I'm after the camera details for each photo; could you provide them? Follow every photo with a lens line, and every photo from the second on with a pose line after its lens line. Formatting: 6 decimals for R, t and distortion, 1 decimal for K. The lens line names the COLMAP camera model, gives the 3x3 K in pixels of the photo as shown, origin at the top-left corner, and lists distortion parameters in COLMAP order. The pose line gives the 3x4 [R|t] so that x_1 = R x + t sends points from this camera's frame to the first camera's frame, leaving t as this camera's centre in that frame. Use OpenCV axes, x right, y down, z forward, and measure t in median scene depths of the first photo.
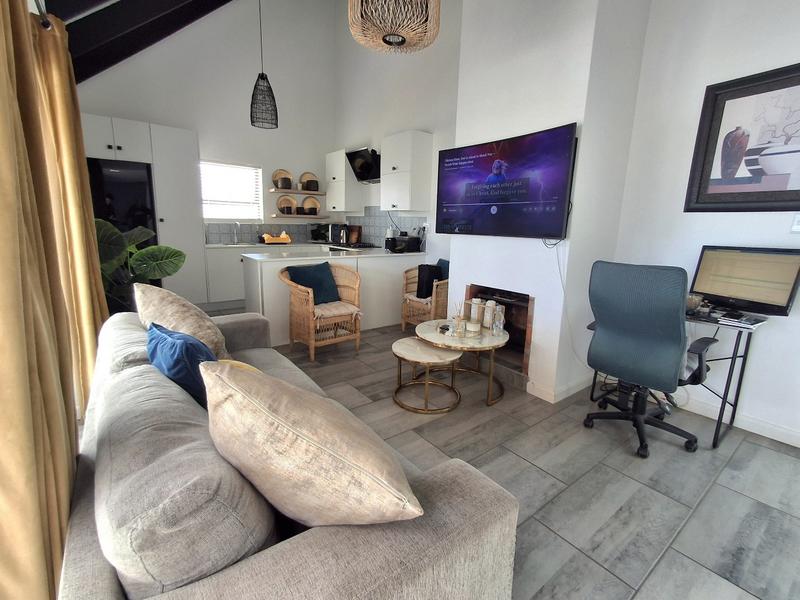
lens RADIAL K [[368.7, 0, 404.6], [0, 368.7, 296.0], [0, 0, 1]] dist [0.002365, 0.001188]
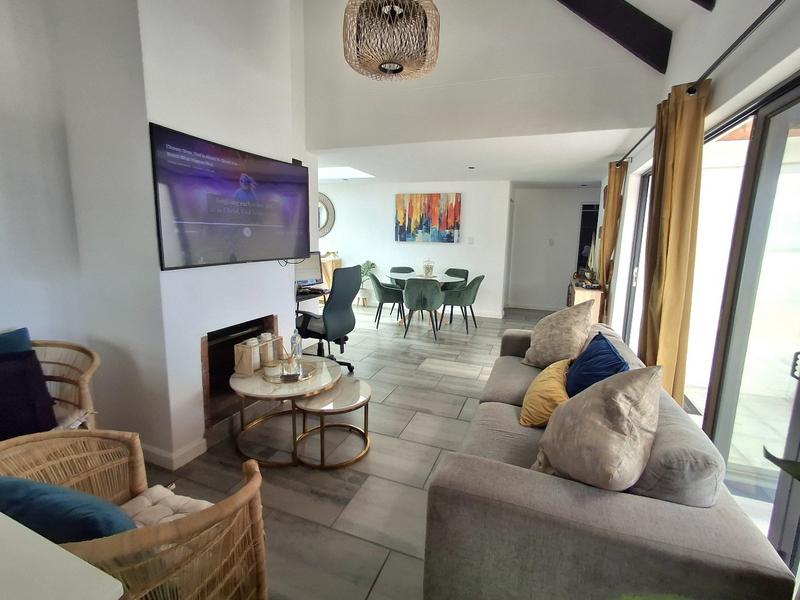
lens RADIAL K [[368.7, 0, 404.6], [0, 368.7, 296.0], [0, 0, 1]] dist [0.002365, 0.001188]
pose [[-0.519687, -0.174200, 0.836409, -1.288171], [0.131851, 0.950911, 0.279971, -0.534808], [-0.844122, 0.255778, -0.471207, 2.133560]]
